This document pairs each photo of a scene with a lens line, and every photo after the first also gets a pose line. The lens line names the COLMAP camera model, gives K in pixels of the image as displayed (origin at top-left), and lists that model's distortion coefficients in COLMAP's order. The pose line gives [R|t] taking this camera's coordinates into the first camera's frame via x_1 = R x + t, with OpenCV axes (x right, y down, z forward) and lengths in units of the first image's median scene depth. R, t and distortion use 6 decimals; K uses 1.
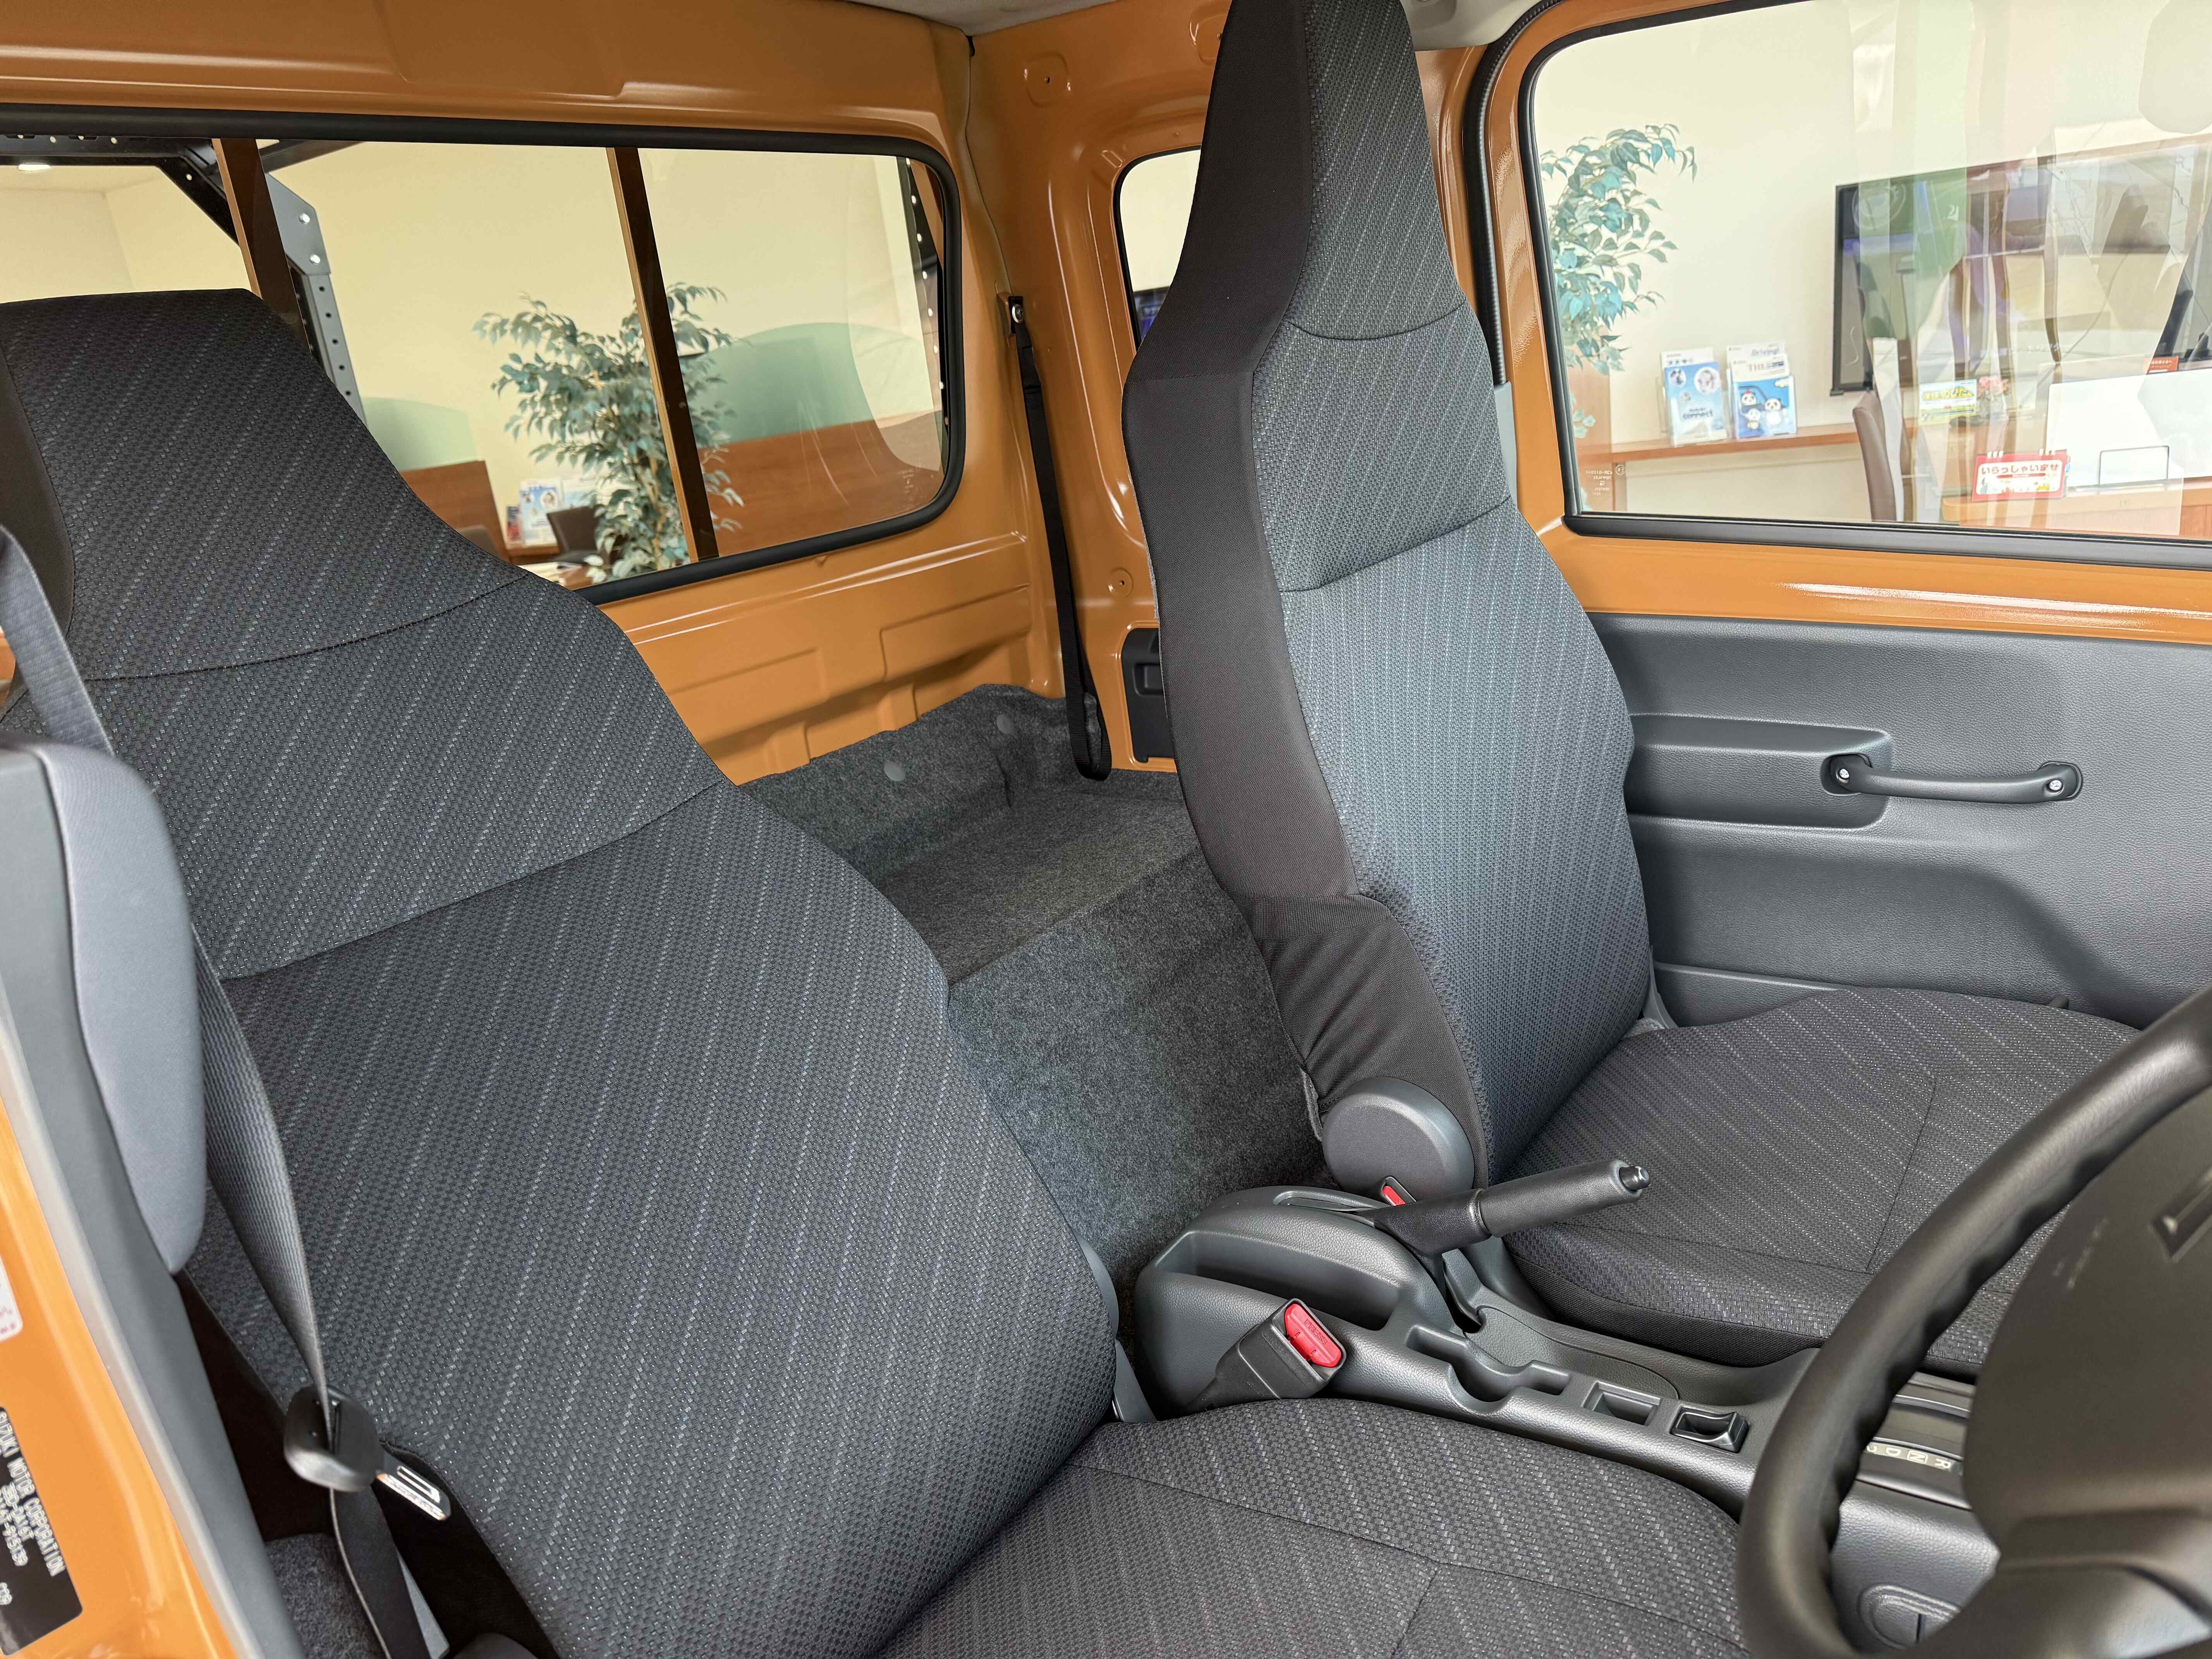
lens RADIAL K [[1566.1, 0, 1097.1], [0, 1566.1, 826.7], [0, 0, 1]] dist [0.044225, -0.076324]
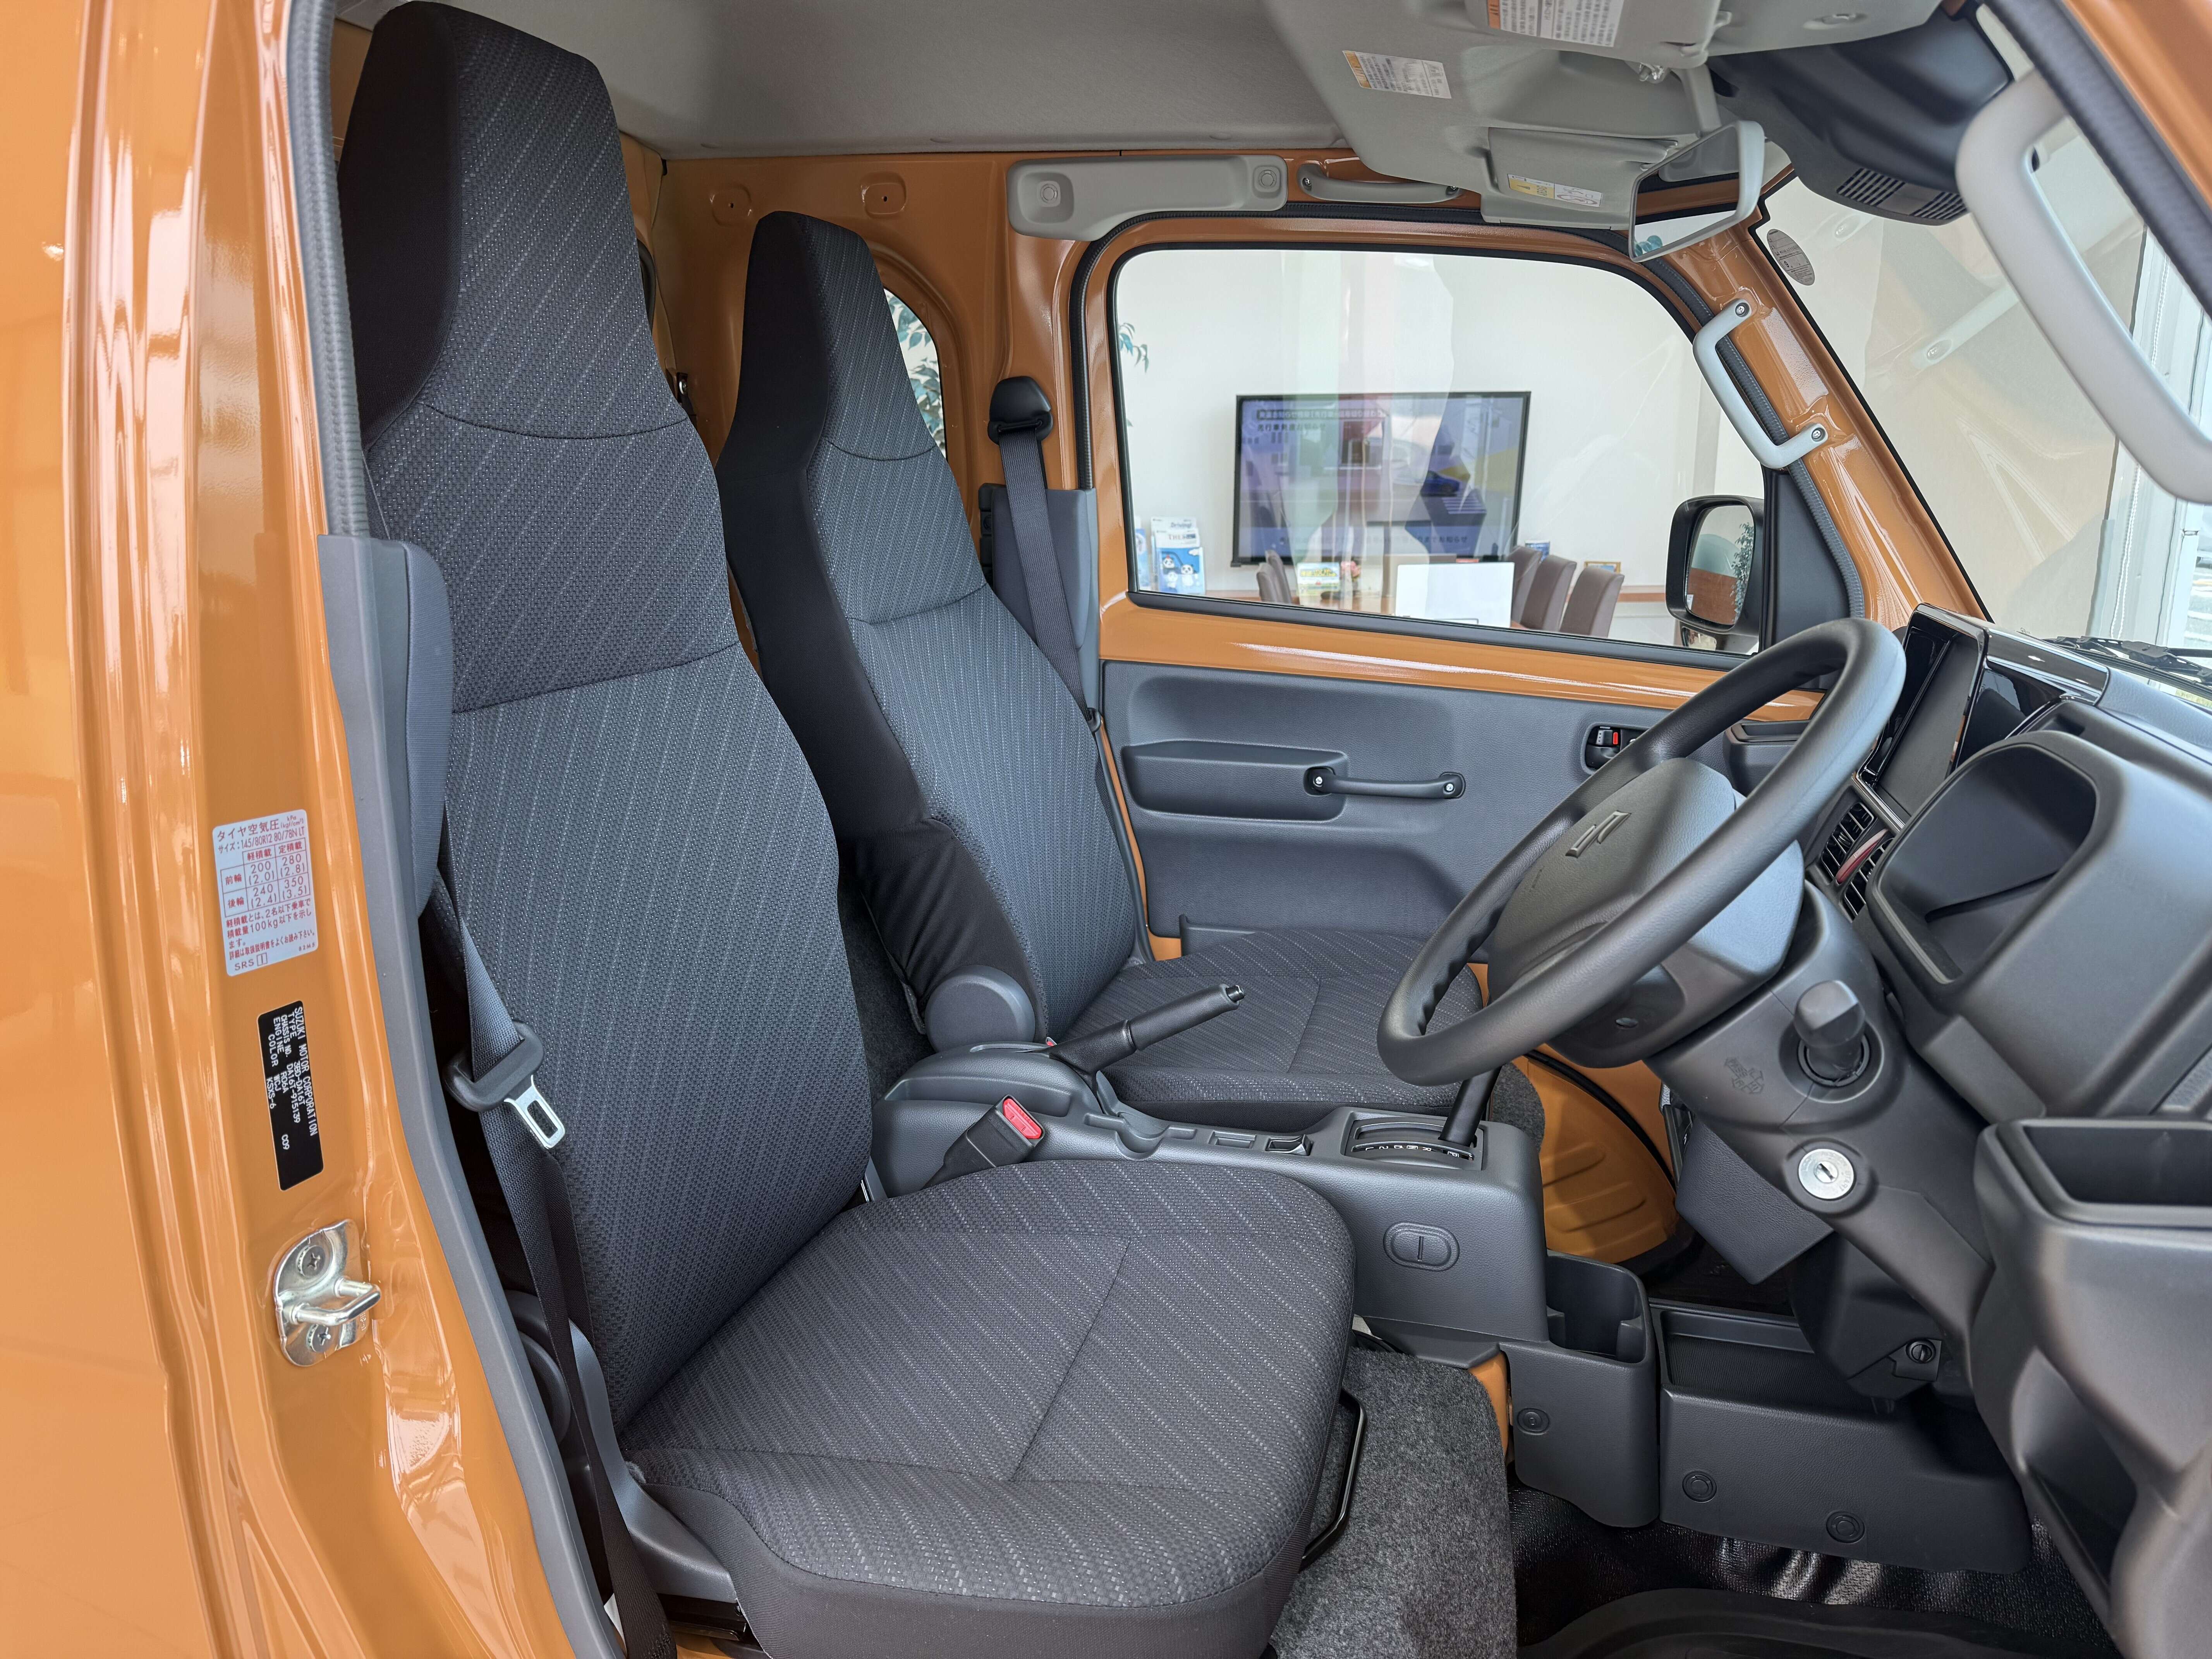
lens RADIAL K [[1566.1, 0, 1109.3], [0, 1566.1, 829.4], [0, 0, 1]] dist [0.044225, -0.076324]
pose [[0.929595, 0.034512, 0.366963, -0.220275], [-0.001928, 0.996048, -0.088793, 0.136712], [-0.368578, 0.081834, 0.925988, -0.237802]]
